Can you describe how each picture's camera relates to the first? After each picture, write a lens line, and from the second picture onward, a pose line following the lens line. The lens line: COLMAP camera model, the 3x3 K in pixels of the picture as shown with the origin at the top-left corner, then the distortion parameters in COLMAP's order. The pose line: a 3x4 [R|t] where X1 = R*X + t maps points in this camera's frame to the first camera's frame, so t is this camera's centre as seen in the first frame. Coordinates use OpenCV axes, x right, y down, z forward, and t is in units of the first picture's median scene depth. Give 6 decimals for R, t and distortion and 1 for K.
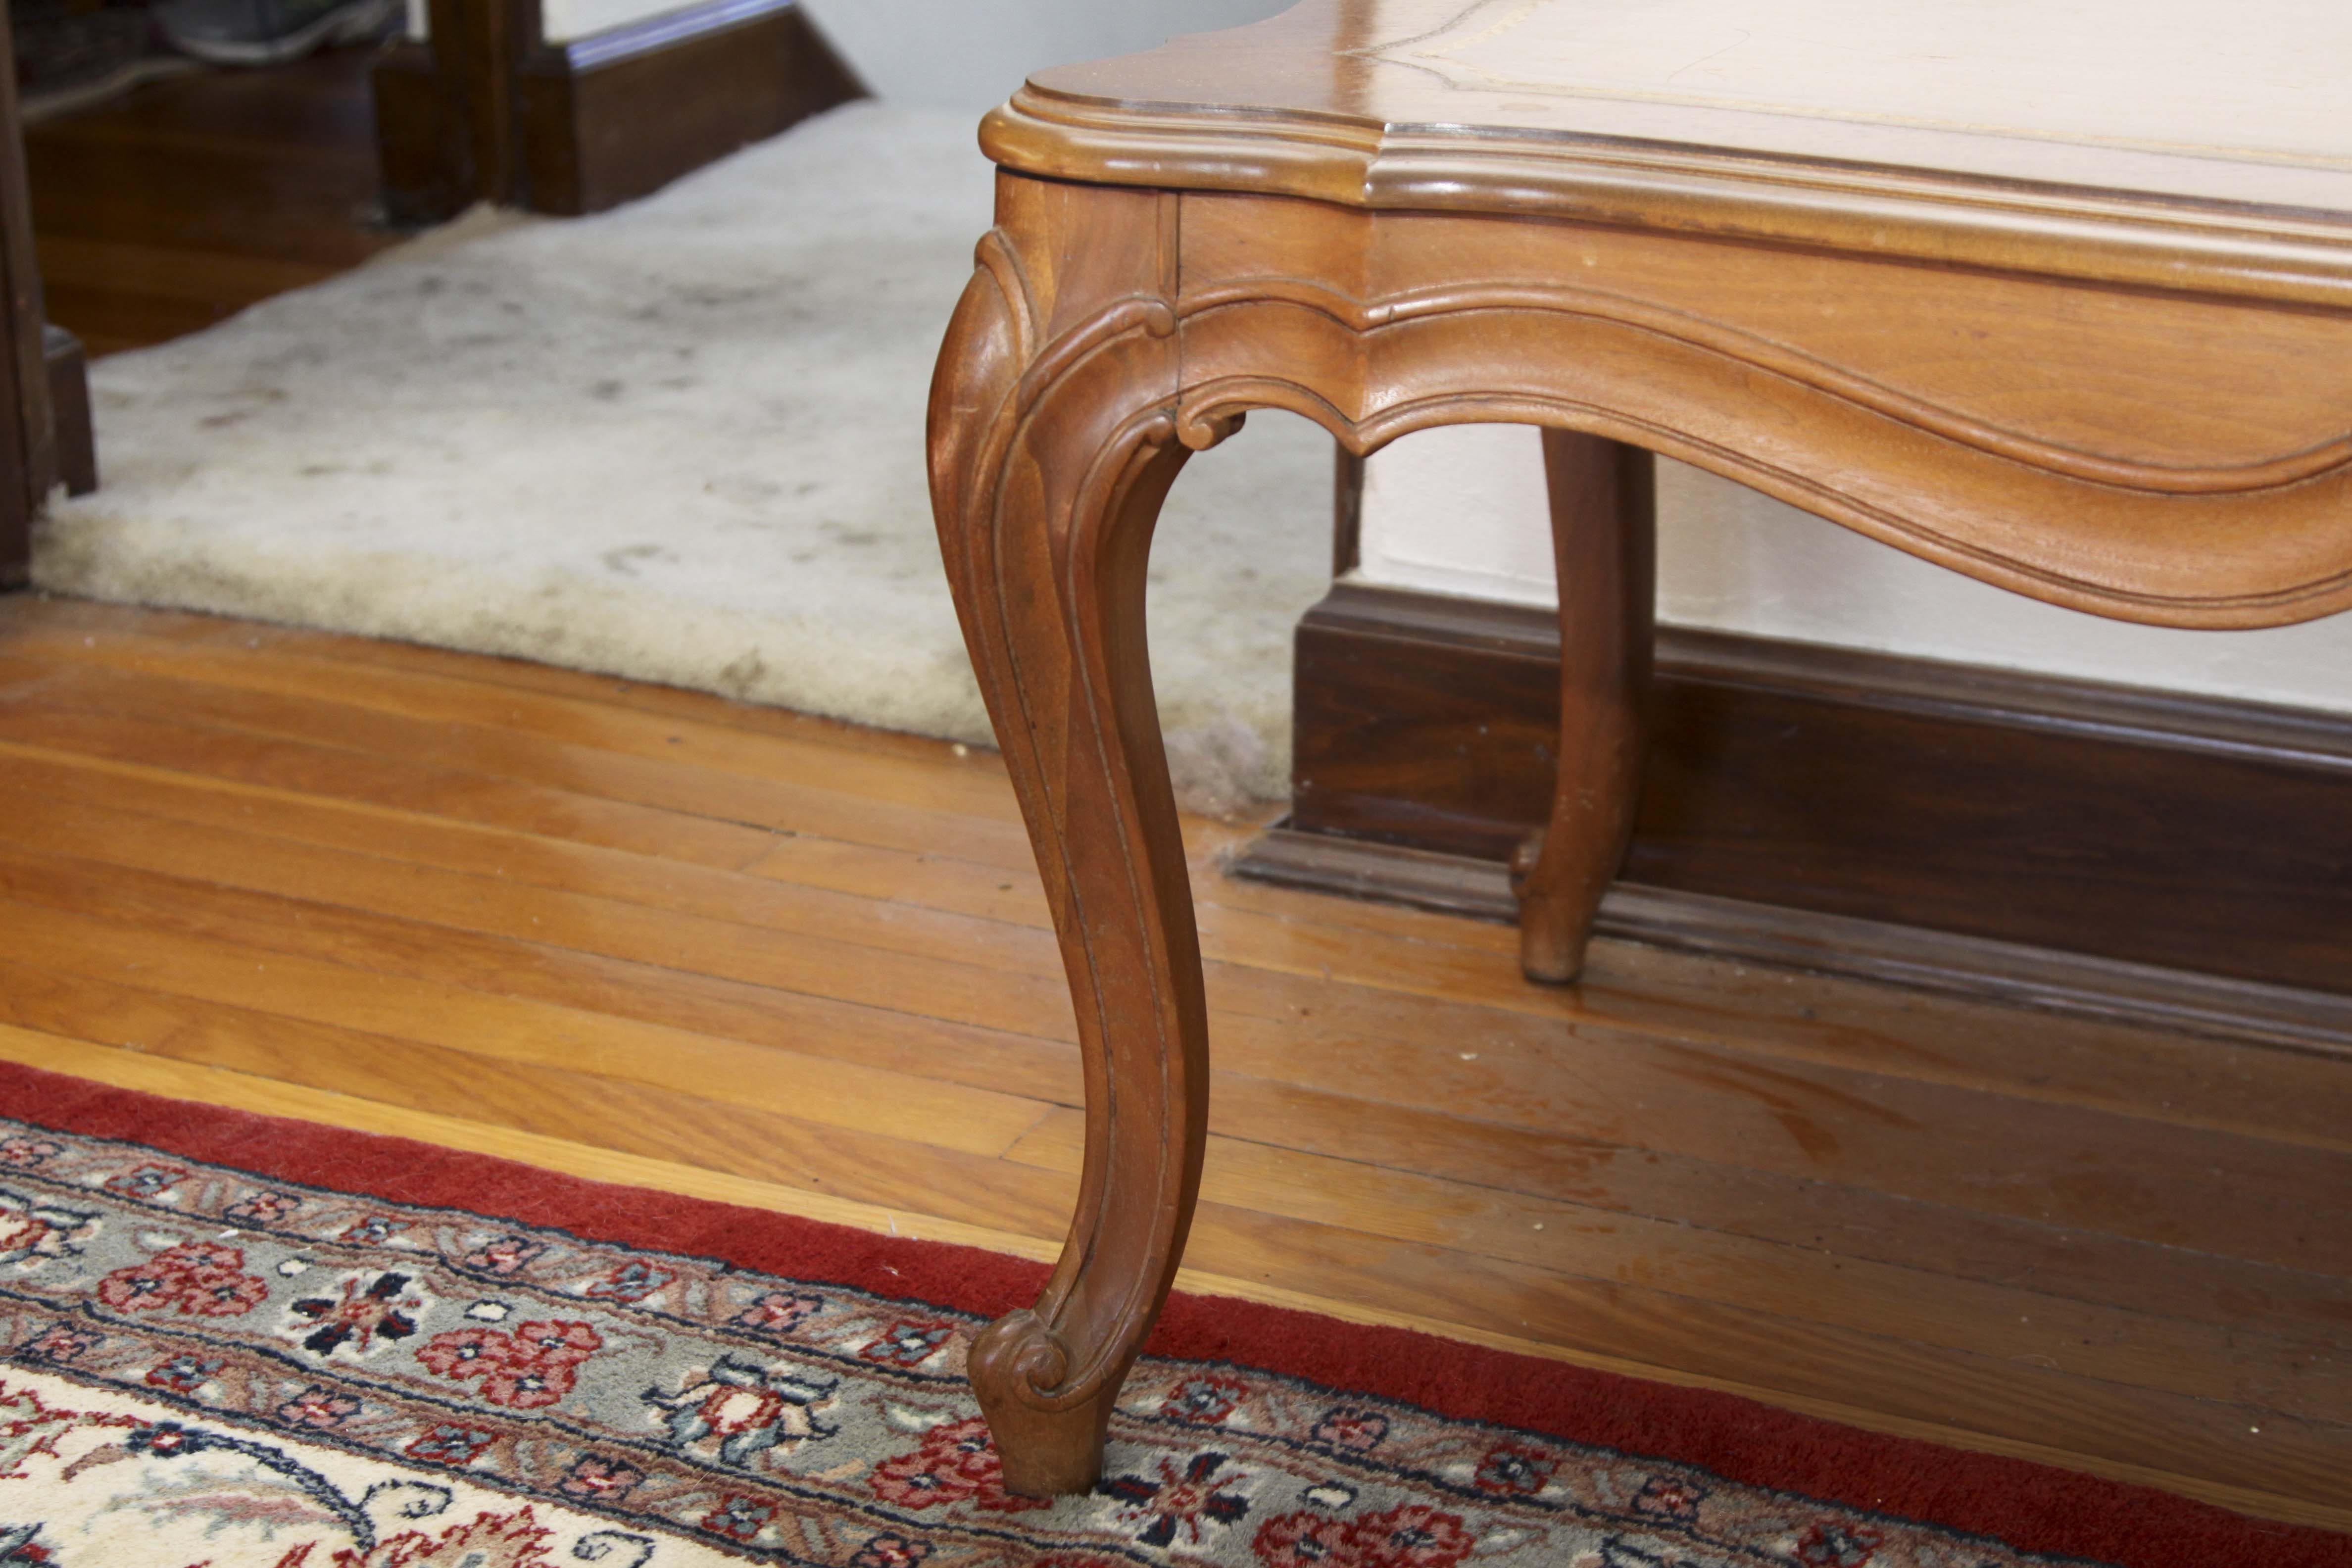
lens RADIAL K [[3970.4, 0, 1214.6], [0, 3970.4, 787.3], [0, 0, 1]] dist [0.019346, 0.000000]
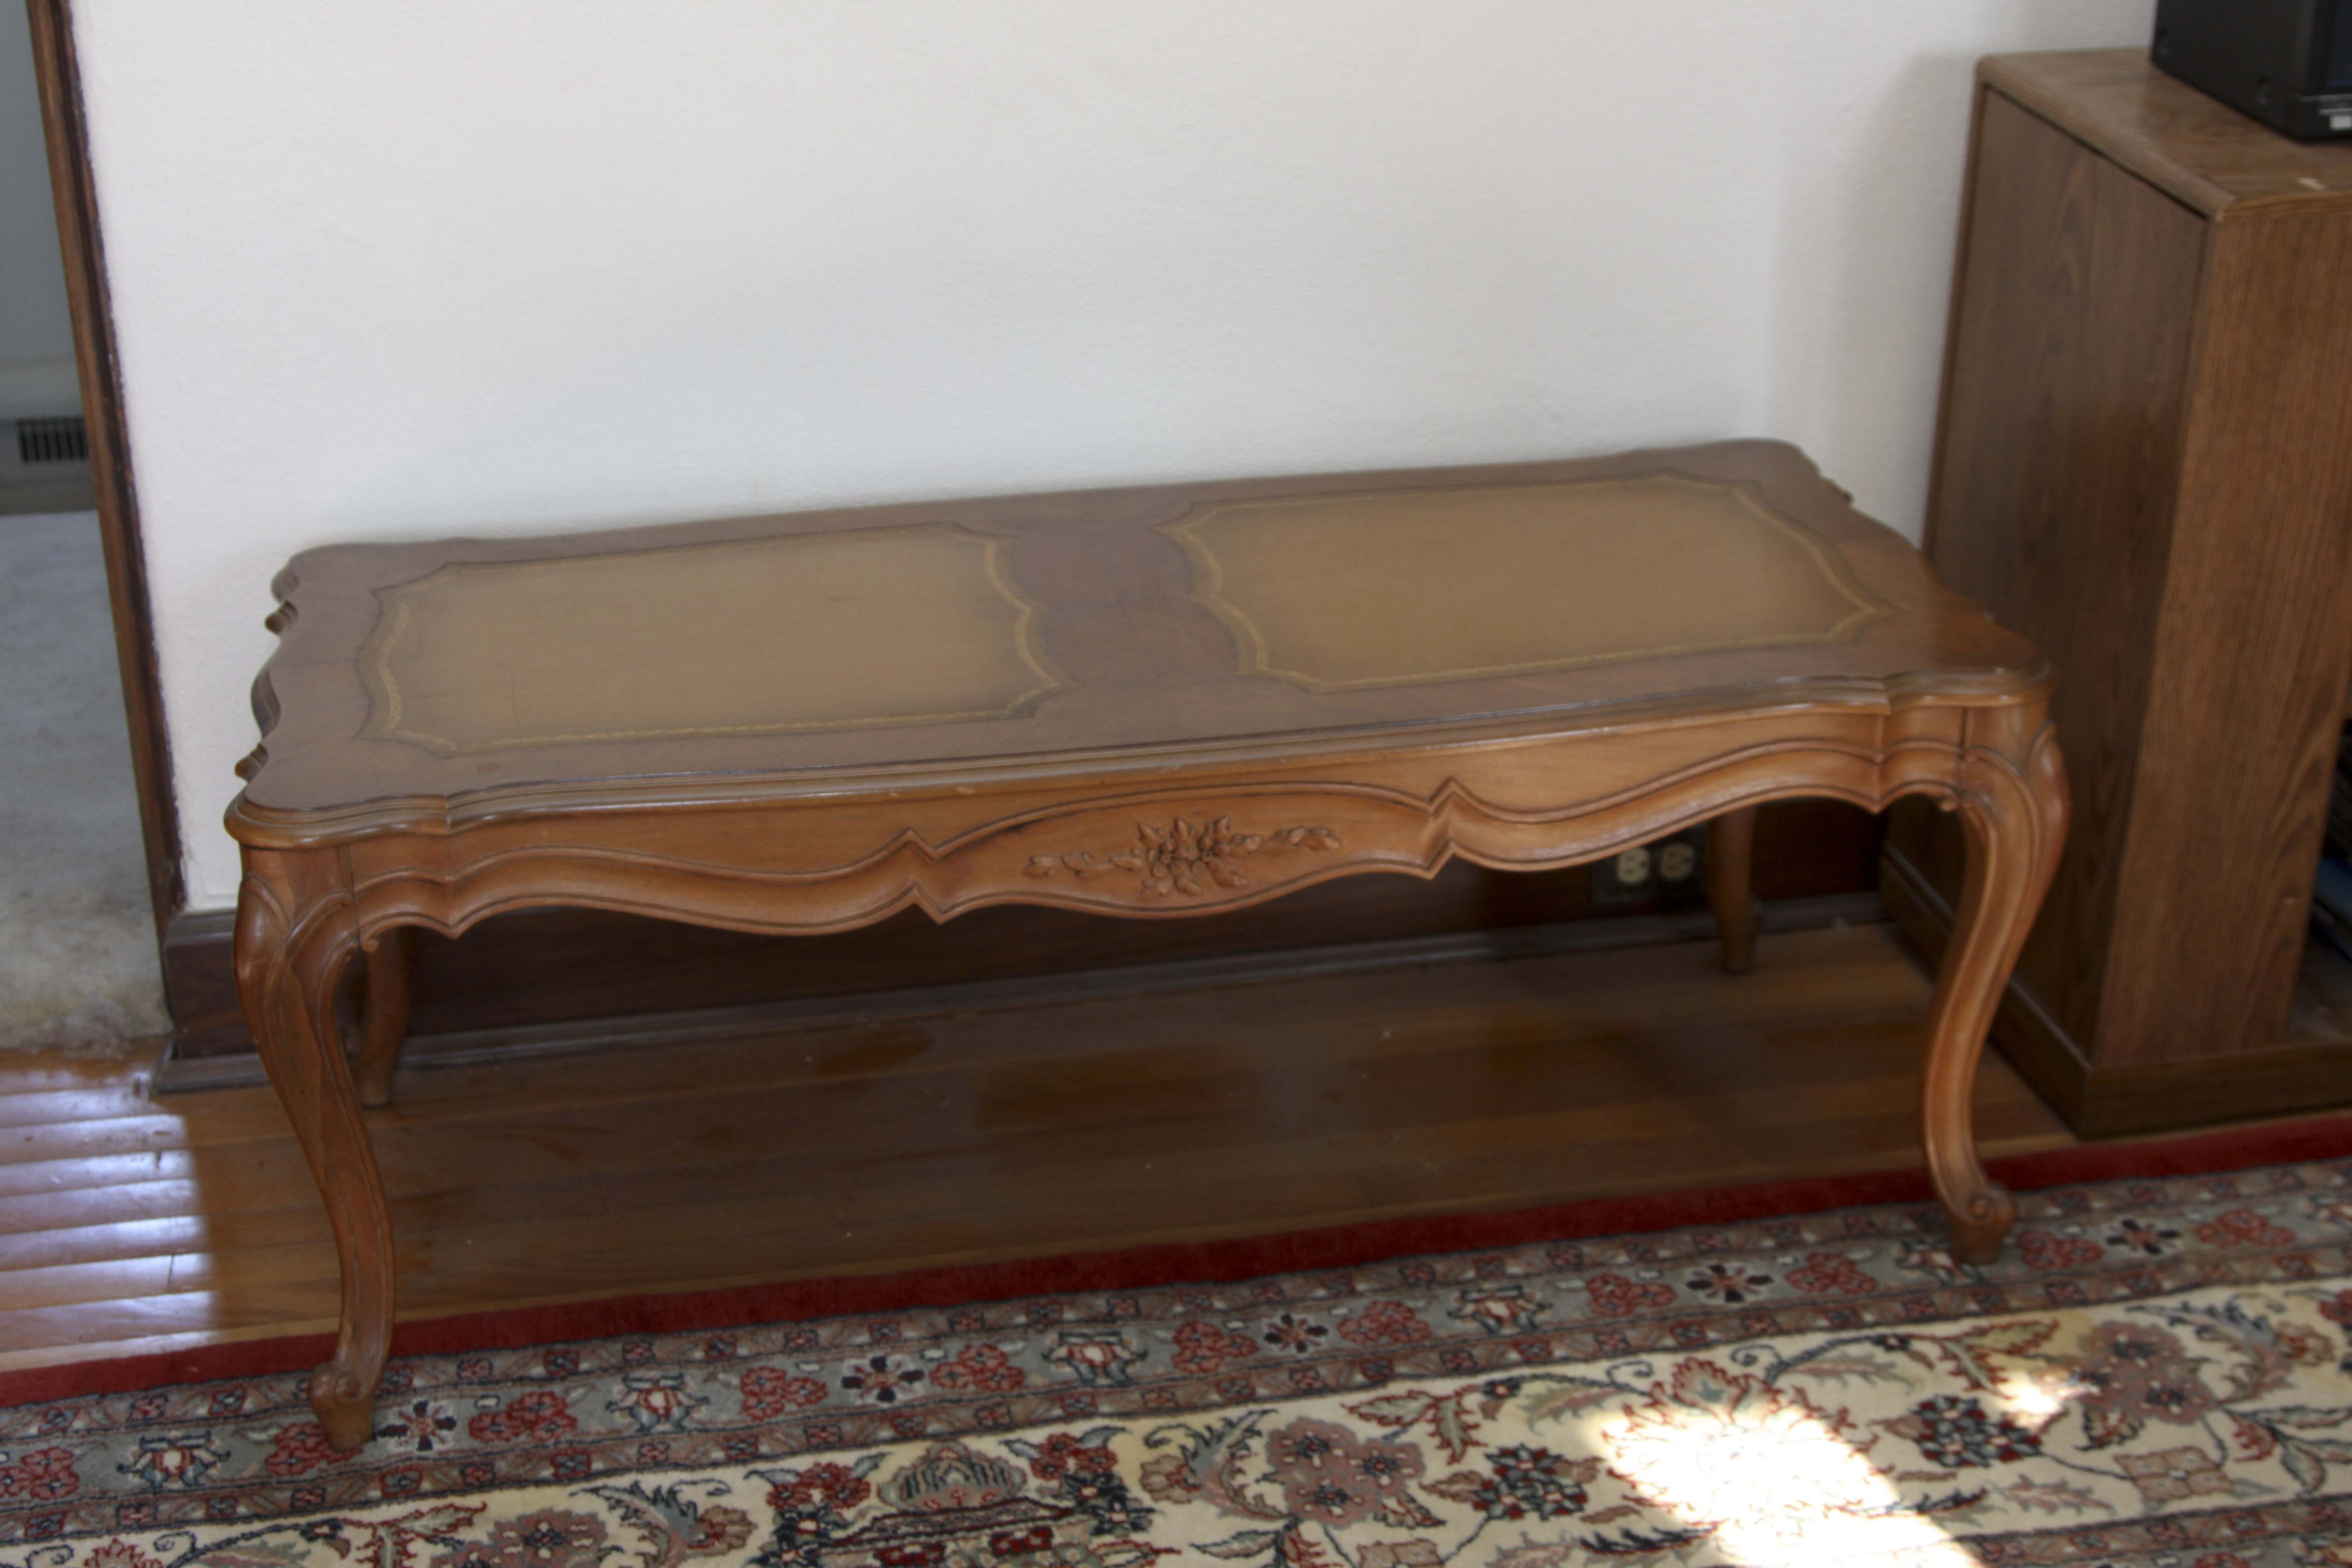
lens RADIAL K [[3487.0, 0, 1177.4], [0, 3487.0, 784.6], [0, 0, 1]] dist [-0.019238, 0.000000]
pose [[0.832282, -0.237759, 0.500776, -0.514340], [0.212429, 0.971185, 0.108047, -0.259394], [-0.512036, 0.016453, 0.858807, -0.765402]]
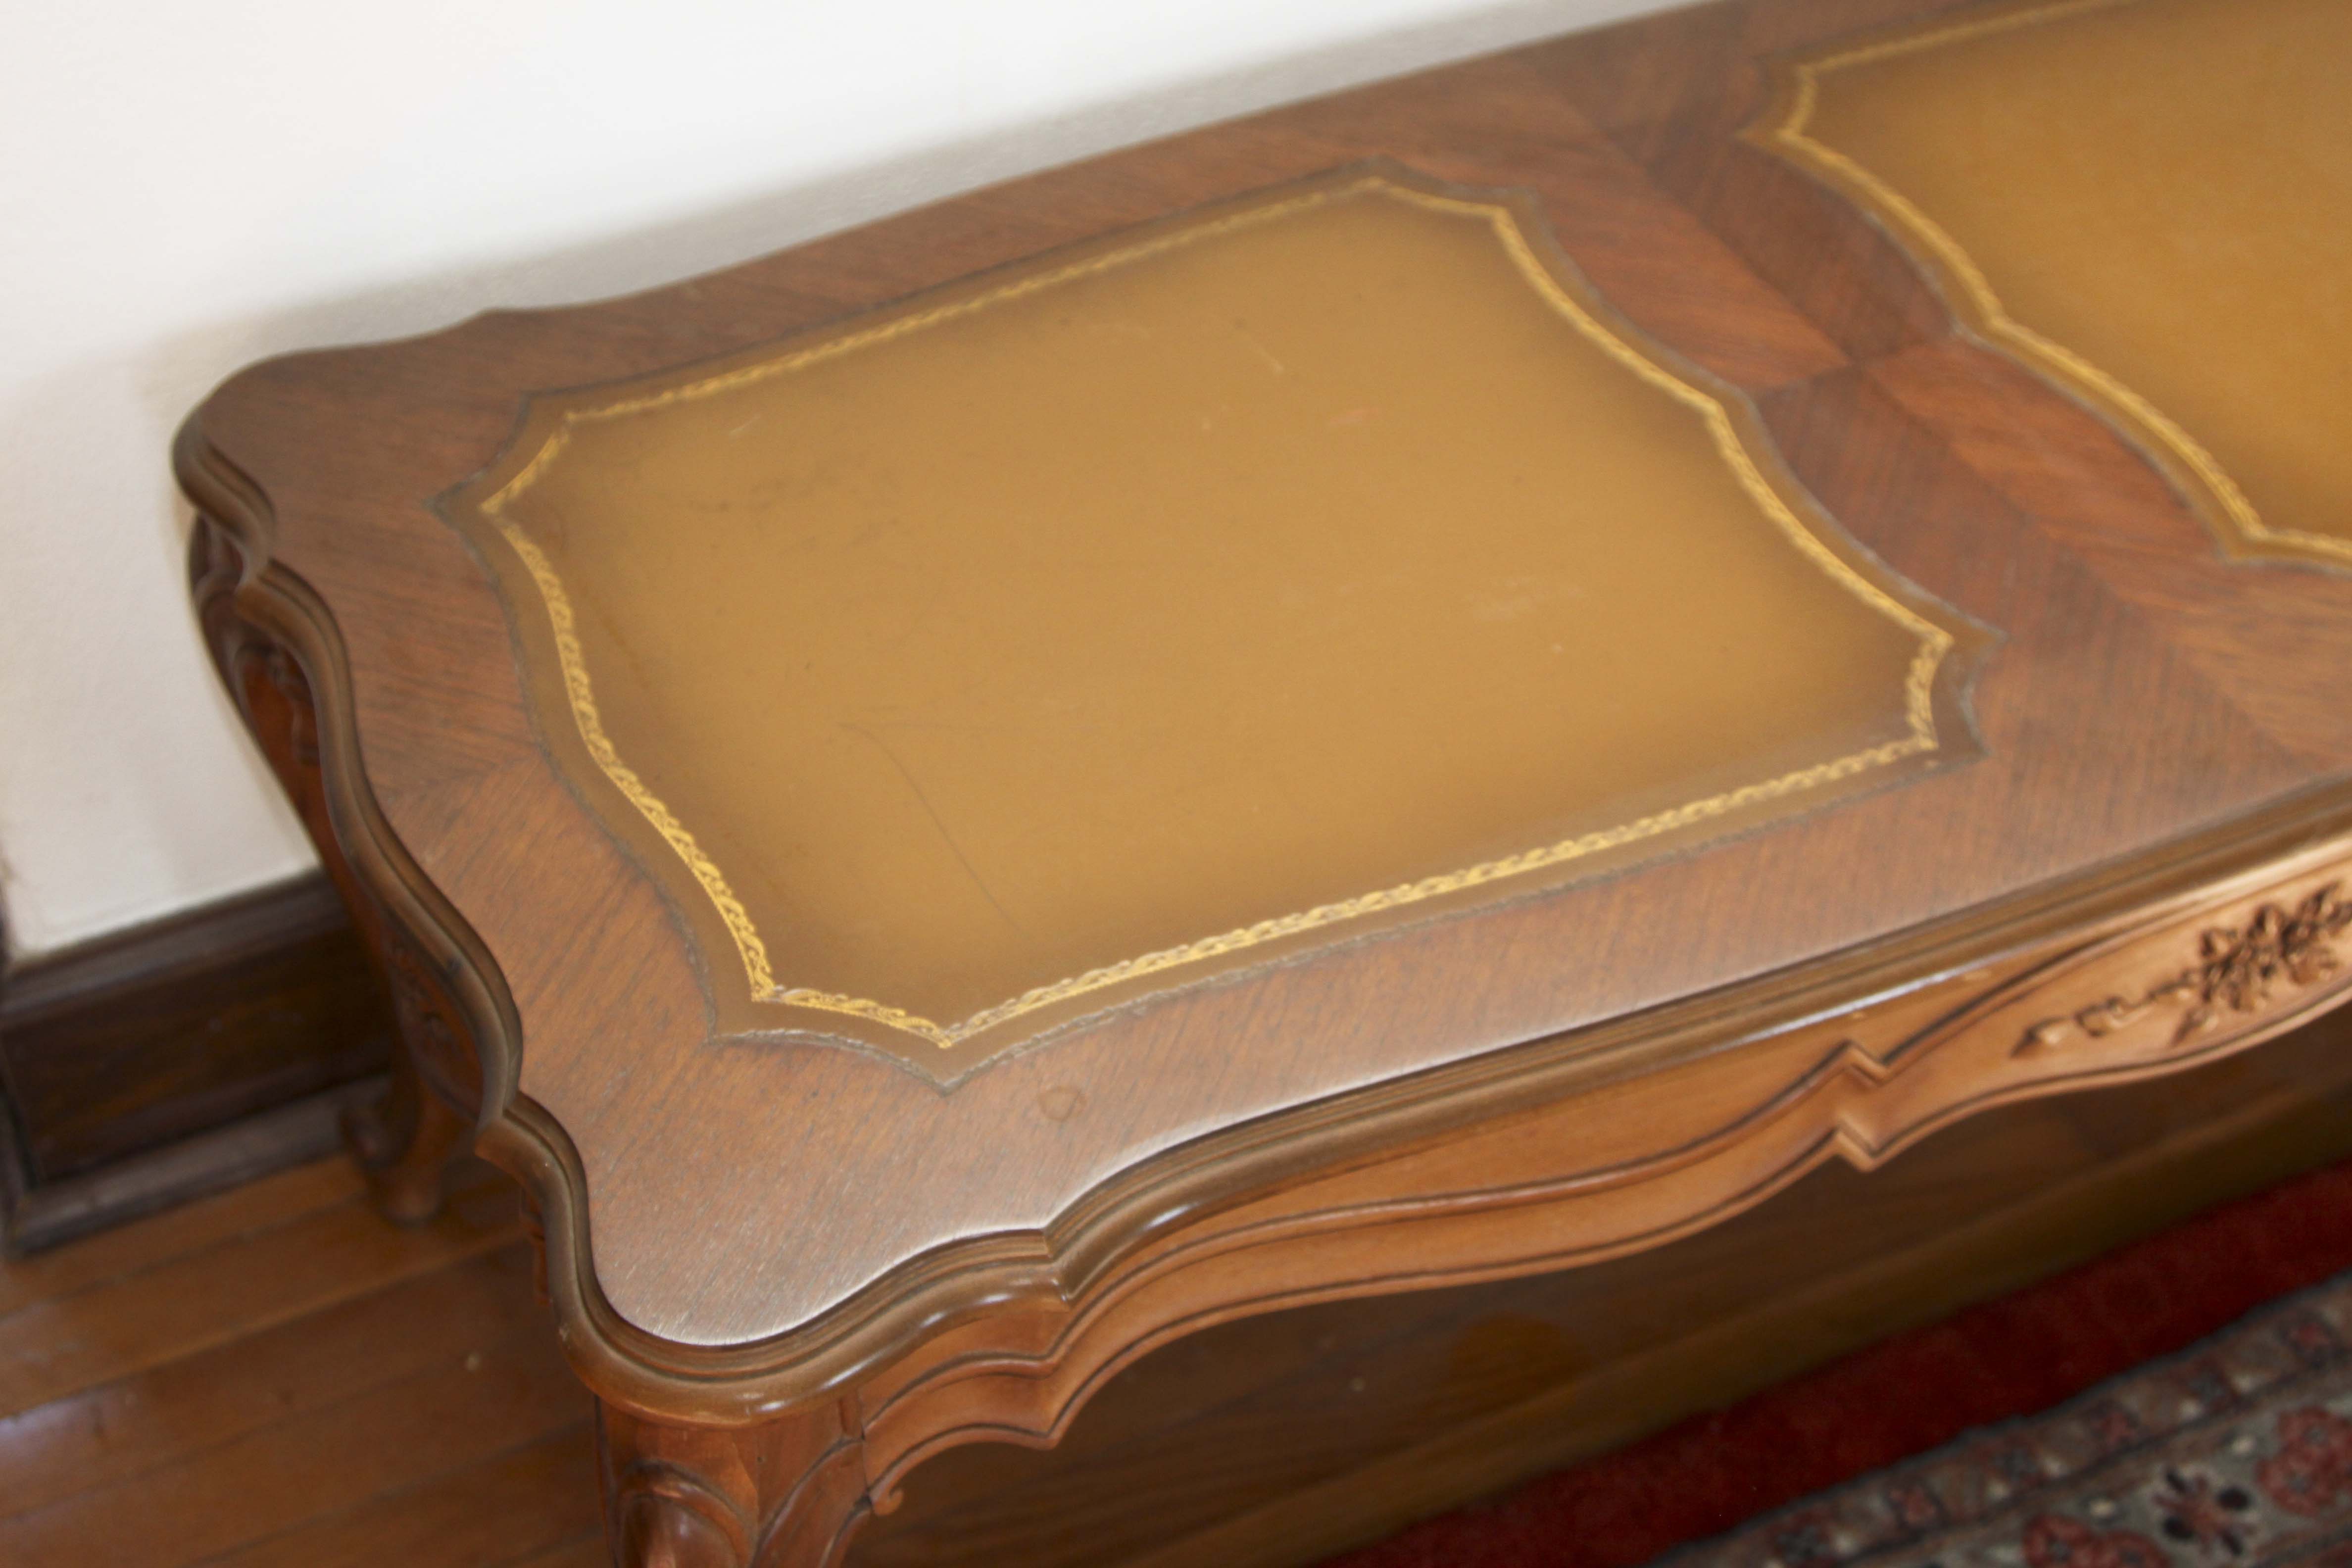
lens RADIAL K [[3487.0, 0, 1180.7], [0, 3487.0, 777.4], [0, 0, 1]] dist [-0.019238, 0.000000]
pose [[0.653667, -0.511255, 0.557976, -0.337300], [0.259537, 0.844031, 0.469310, -0.603091], [-0.710887, -0.161957, 0.684405, 0.319755]]
